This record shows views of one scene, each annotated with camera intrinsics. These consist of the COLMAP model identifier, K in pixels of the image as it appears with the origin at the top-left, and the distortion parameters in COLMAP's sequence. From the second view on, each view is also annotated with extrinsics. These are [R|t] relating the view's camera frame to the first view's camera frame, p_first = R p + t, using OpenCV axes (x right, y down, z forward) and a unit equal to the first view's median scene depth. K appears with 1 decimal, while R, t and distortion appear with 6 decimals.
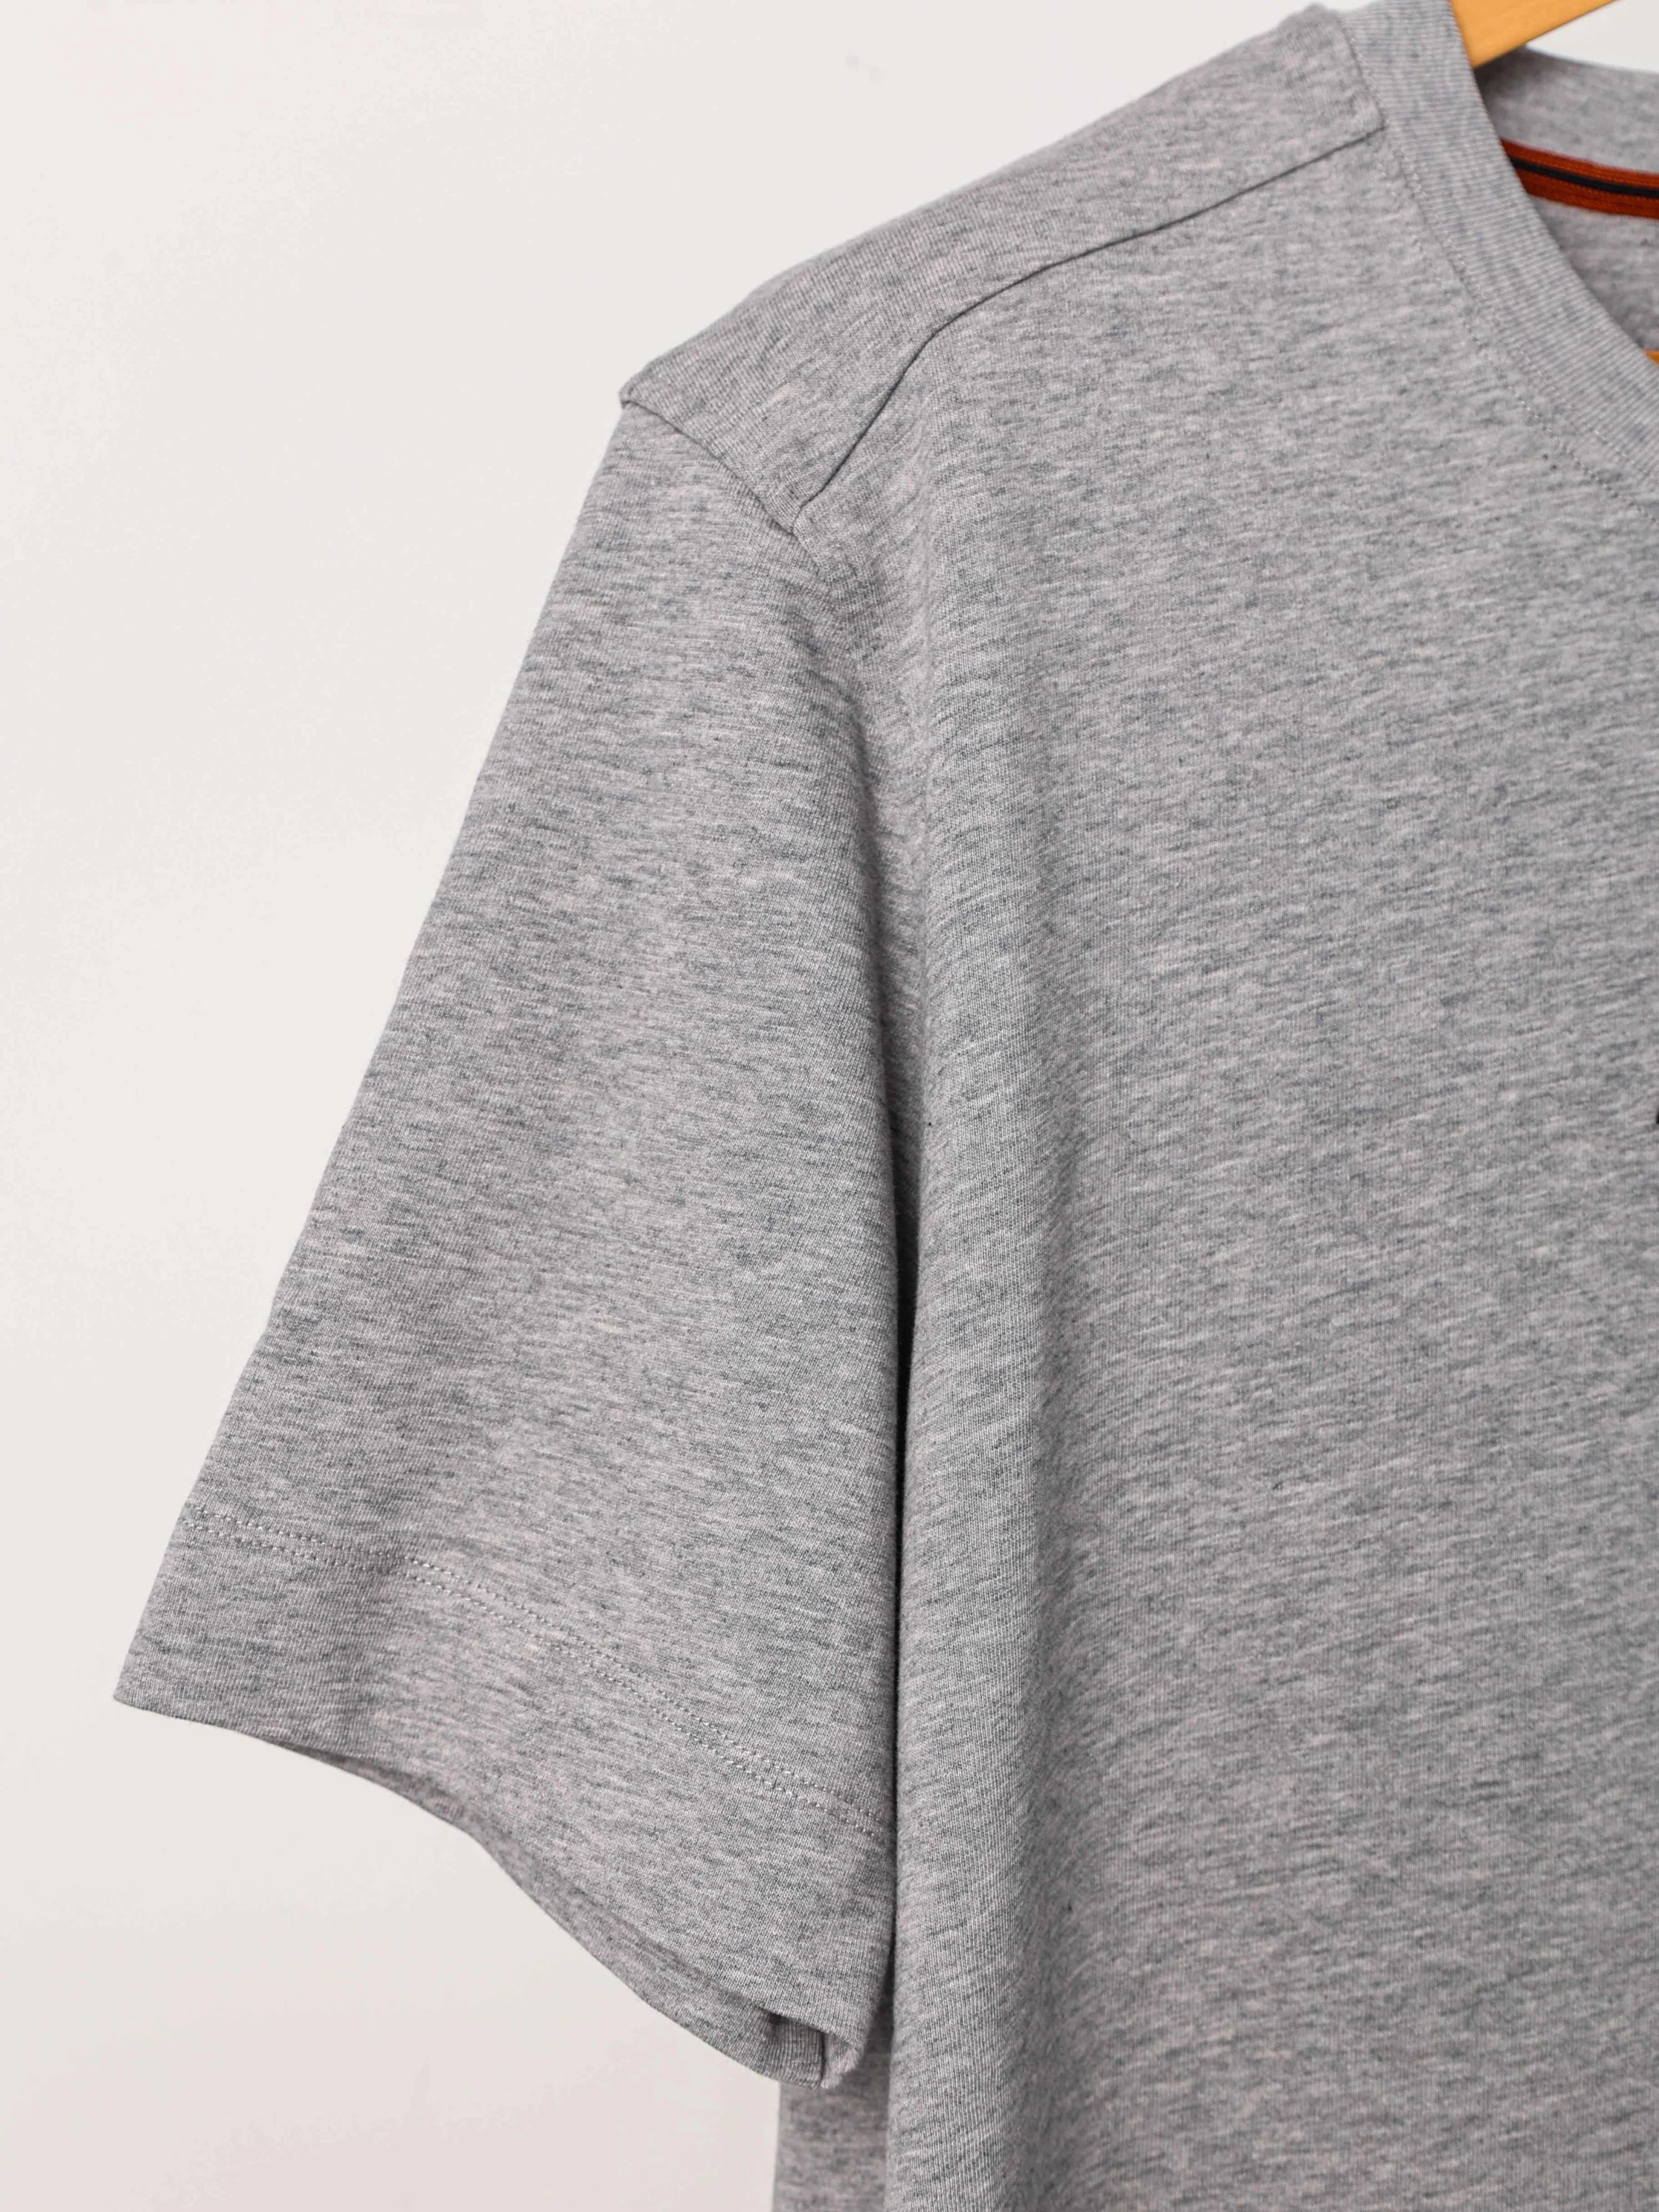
lens RADIAL K [[3202.4, 0, 833.4], [0, 3202.4, 1096.5], [0, 0, 1]] dist [-0.046115, 0.000000]
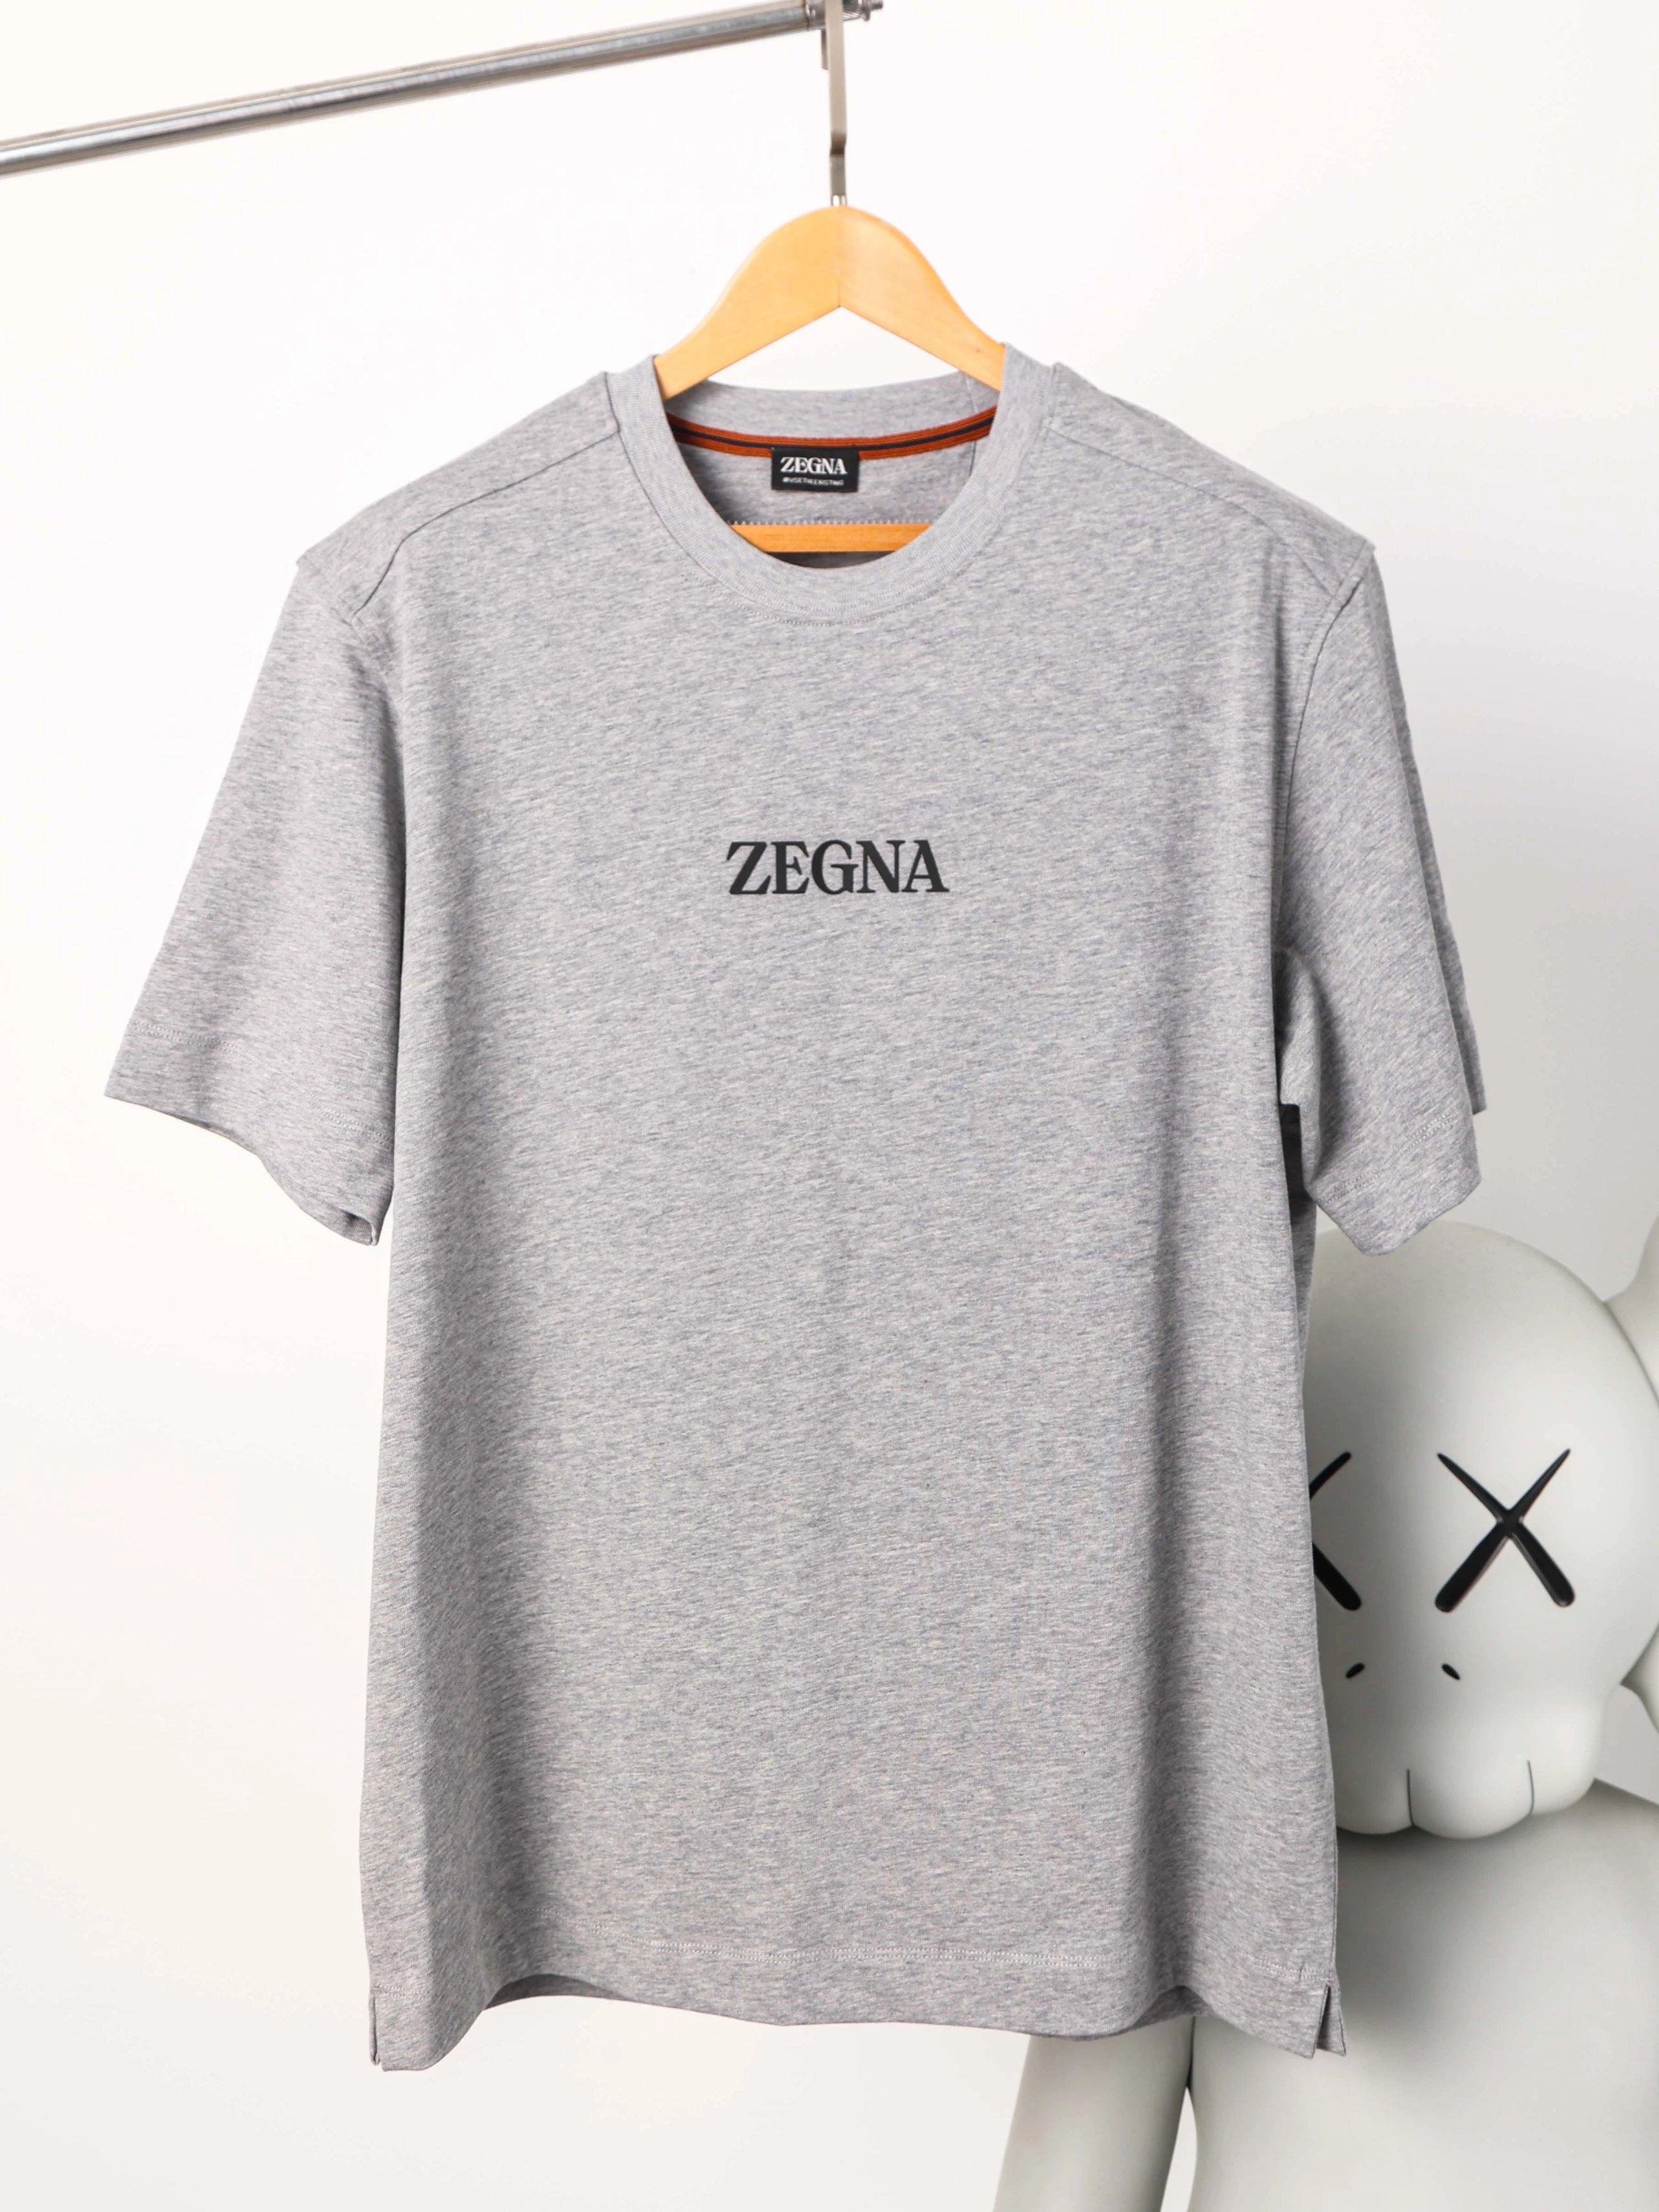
lens RADIAL K [[2588.0, 0, 827.5], [0, 2588.0, 1107.4], [0, 0, 1]] dist [-0.003505, 0.000000]
pose [[0.990220, -0.001776, -0.139506, 0.610336], [0.014983, 0.995489, 0.093683, 0.012470], [0.138710, -0.094857, 0.985780, -0.923114]]
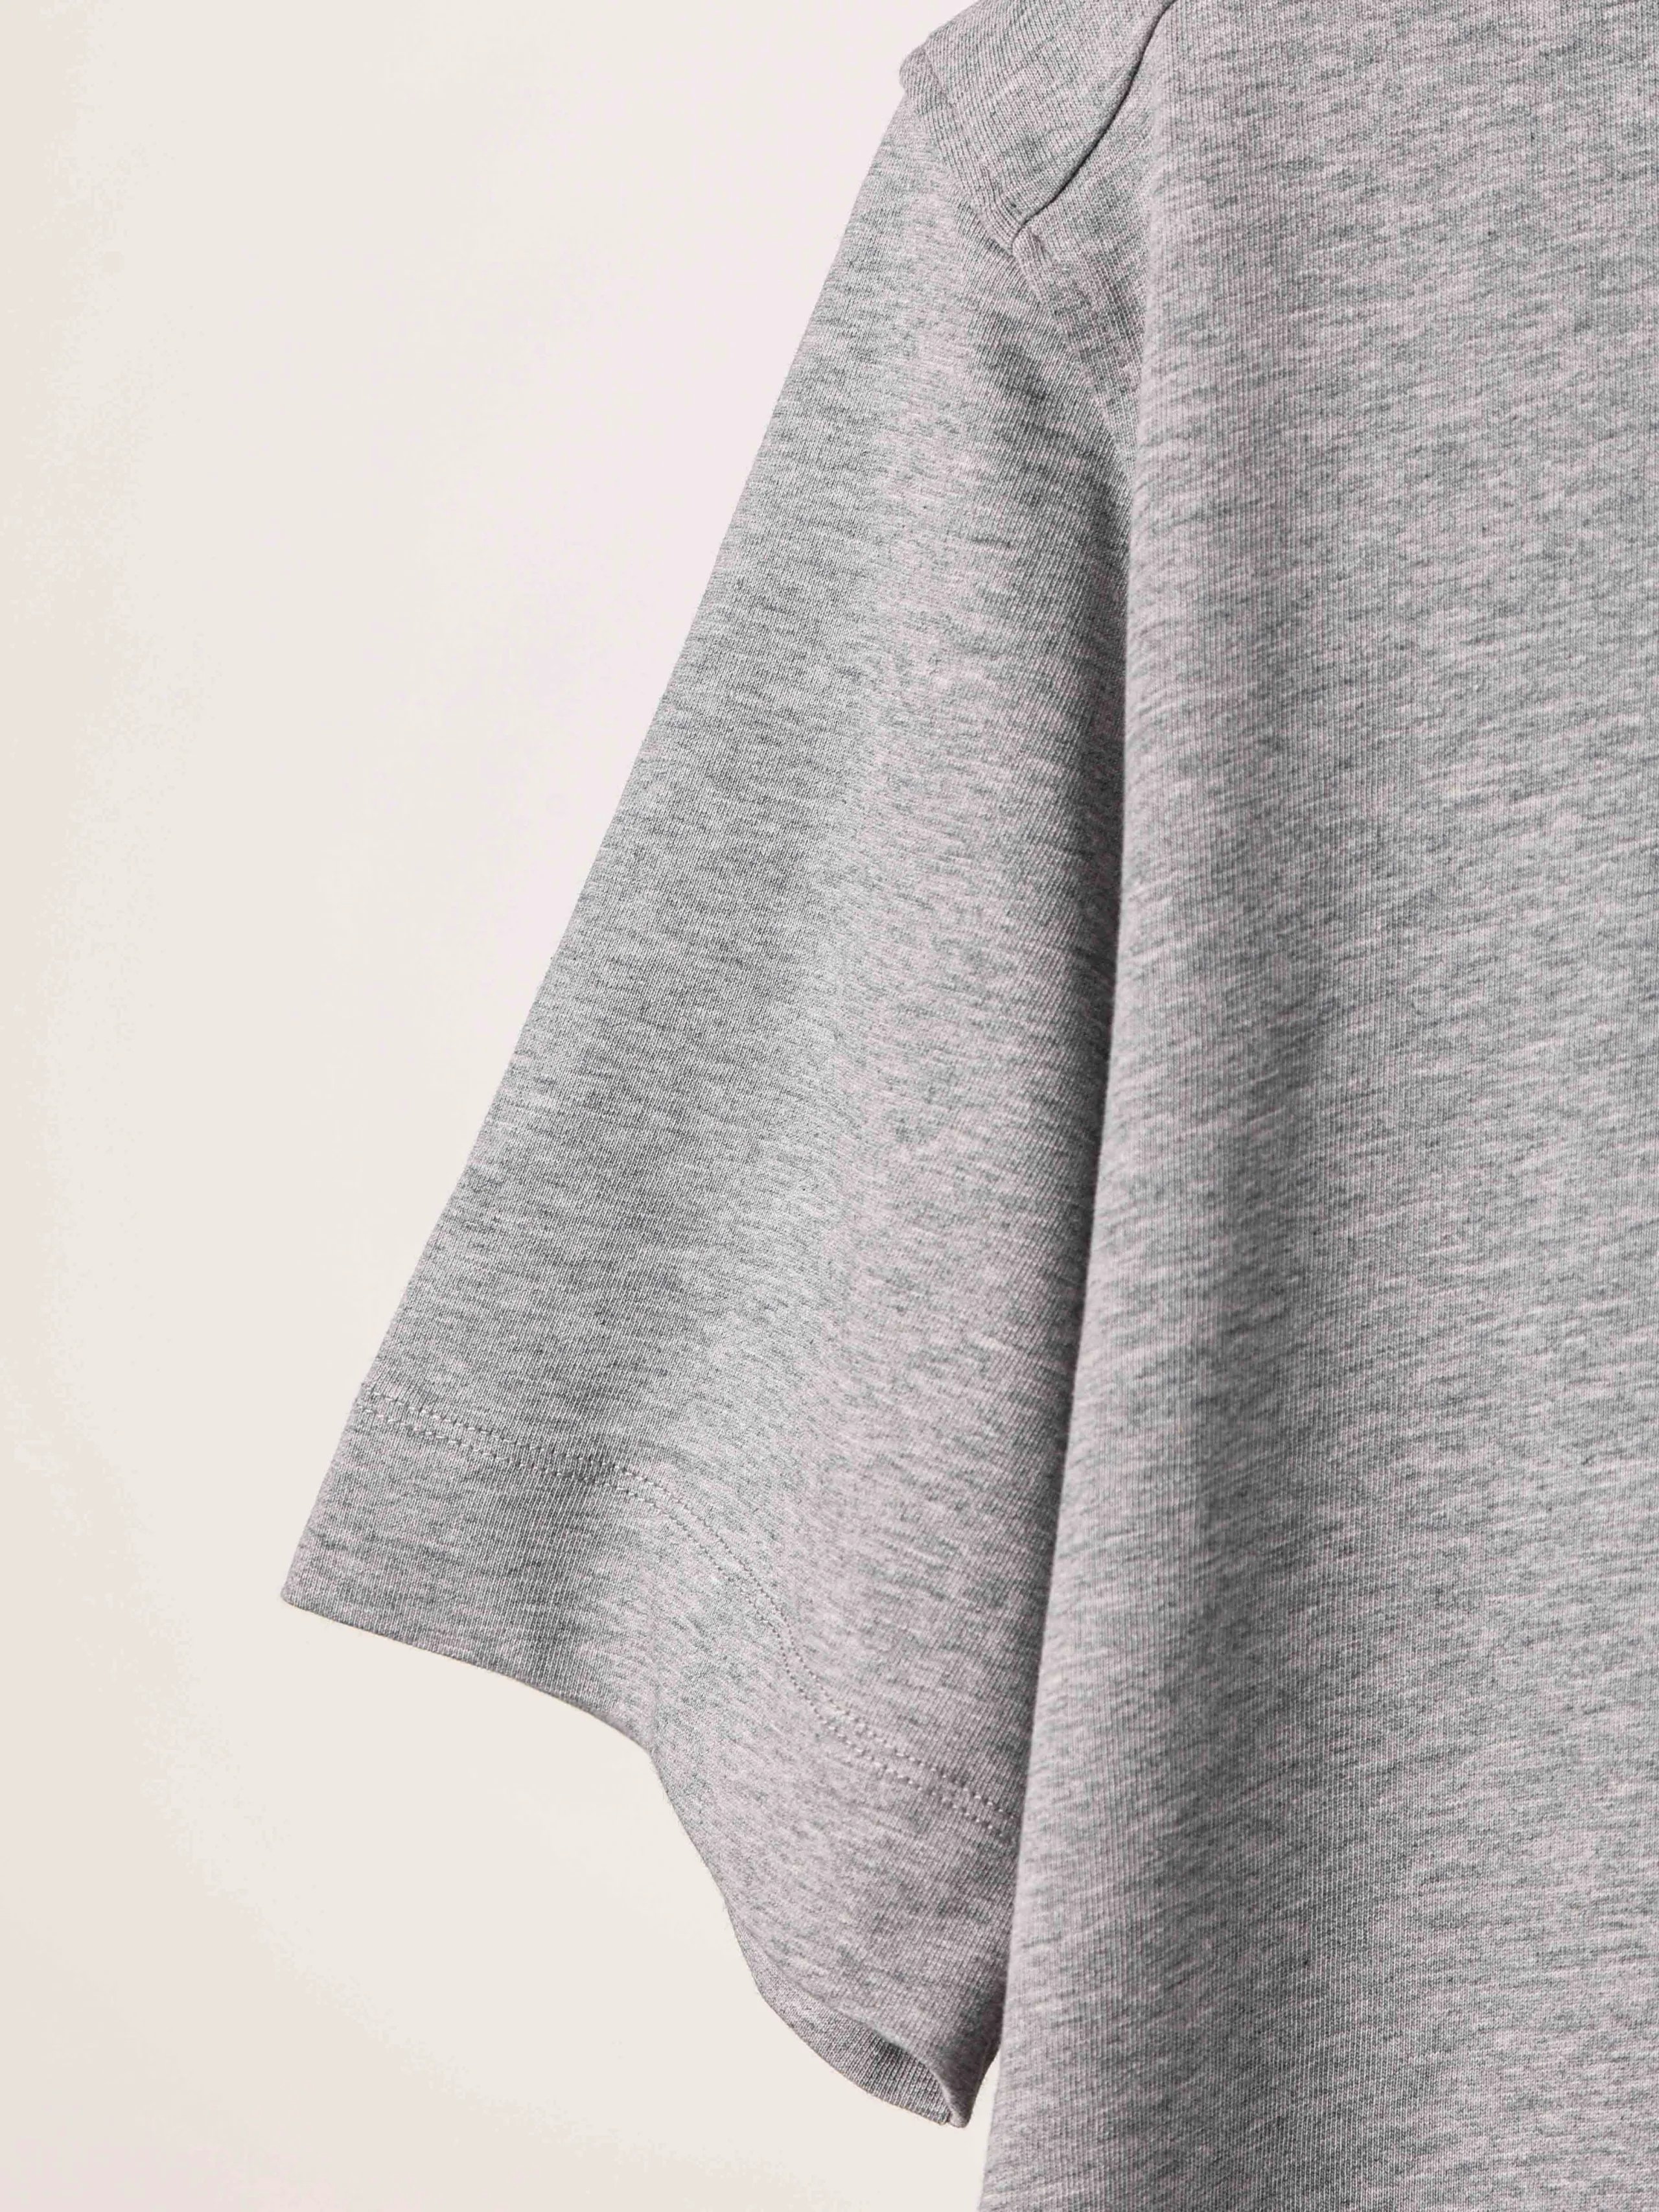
lens RADIAL K [[6512.4, 0, 851.1], [0, 6512.4, 1094.8], [0, 0, 1]] dist [-0.122300, 0.000000]
pose [[0.865818, 0.046646, -0.498181, 0.769491], [-0.021390, 0.998185, 0.056289, -0.052672], [0.499902, -0.038080, 0.865244, -0.457902]]
